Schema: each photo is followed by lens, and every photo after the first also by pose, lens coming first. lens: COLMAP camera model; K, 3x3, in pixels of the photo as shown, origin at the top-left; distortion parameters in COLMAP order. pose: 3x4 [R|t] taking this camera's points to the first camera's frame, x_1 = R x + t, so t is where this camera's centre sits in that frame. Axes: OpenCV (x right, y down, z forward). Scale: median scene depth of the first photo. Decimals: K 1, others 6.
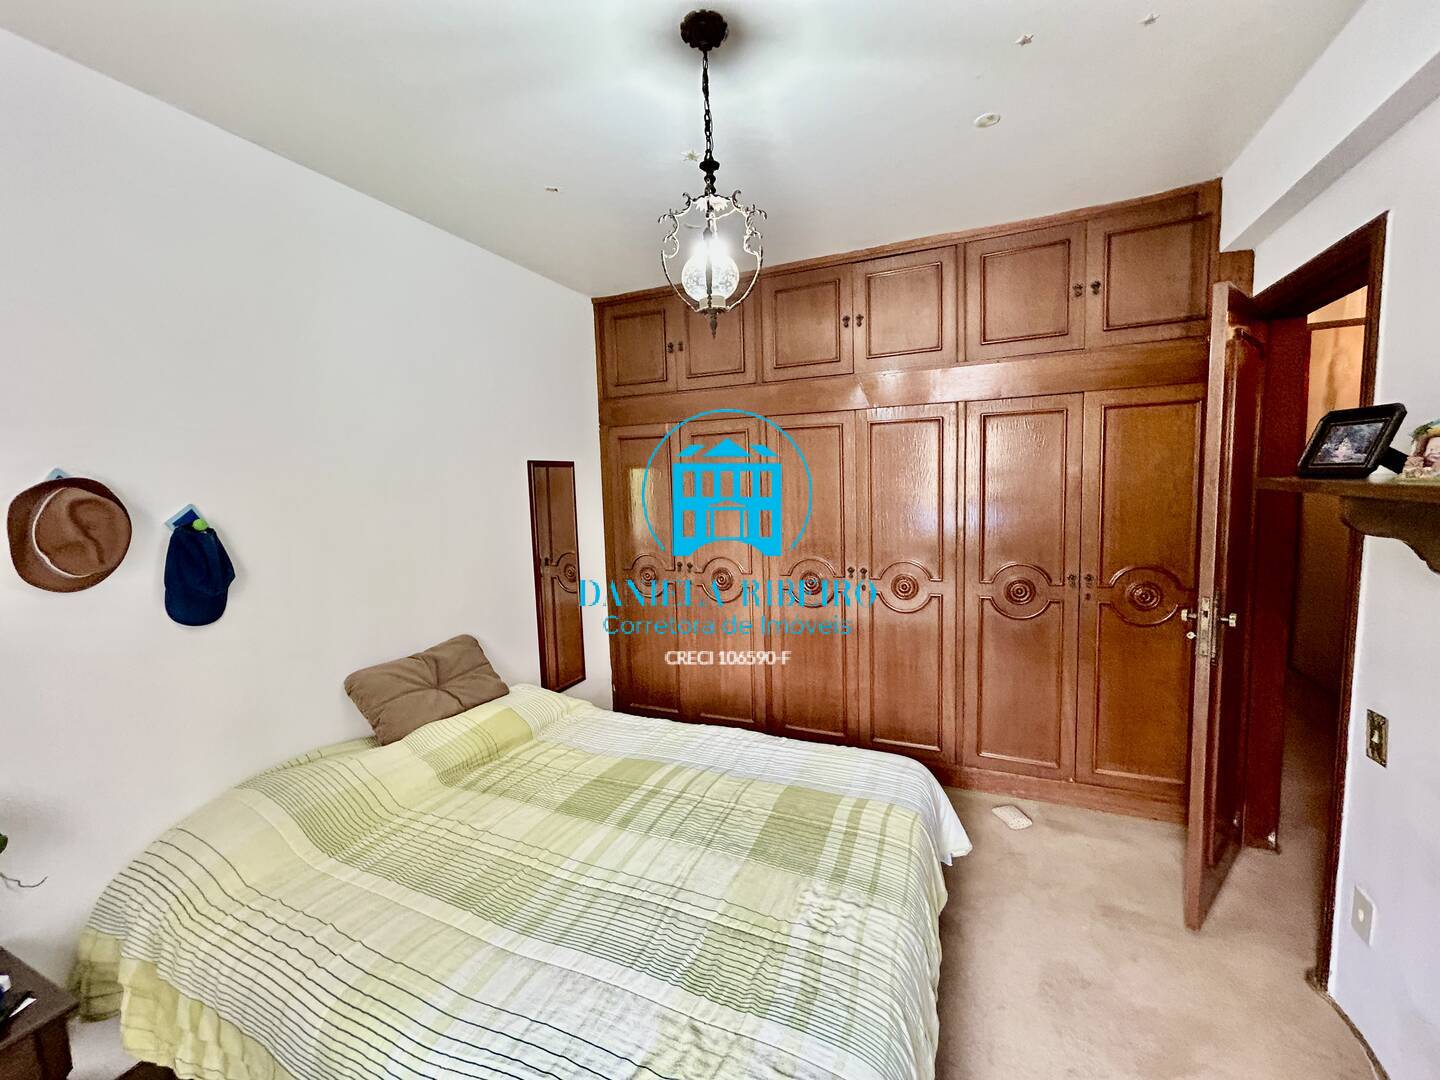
lens RADIAL K [[580.7, 0, 729.5], [0, 580.7, 544.1], [0, 0, 1]] dist [0.001123, 0.000052]
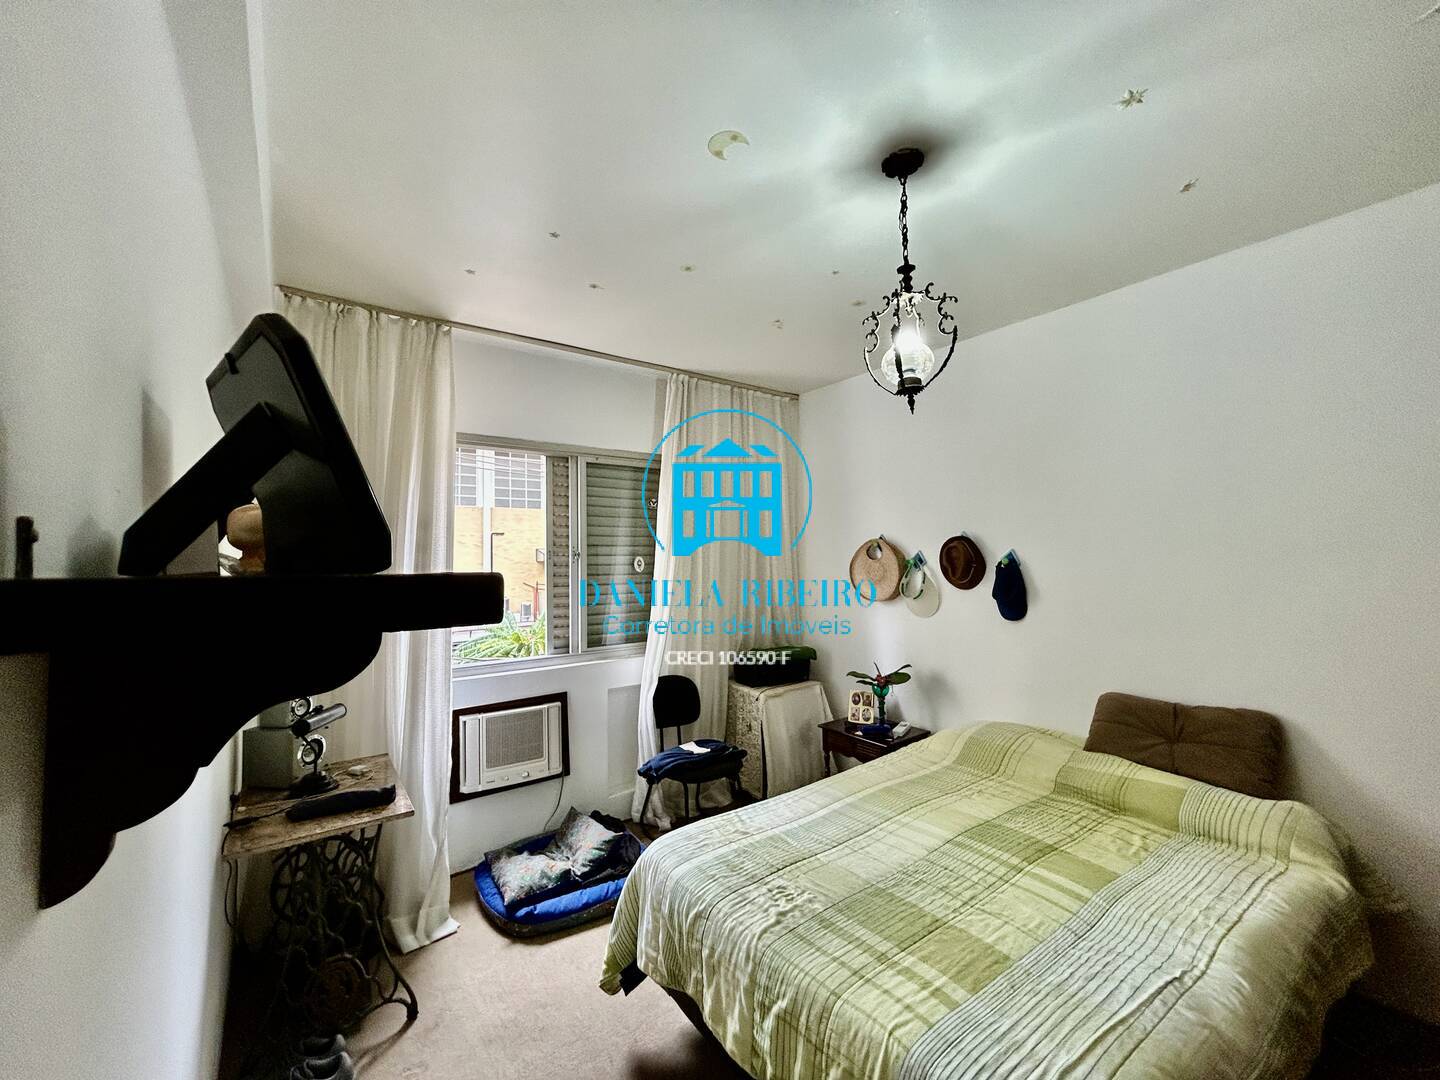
lens RADIAL K [[580.7, 0, 724.7], [0, 580.7, 539.1], [0, 0, 1]] dist [0.001123, 0.000052]
pose [[-0.491418, 0.010691, -0.870858, 0.962339], [-0.060698, 0.997073, 0.046492, -0.125004], [0.868806, 0.075706, -0.489331, 1.066420]]
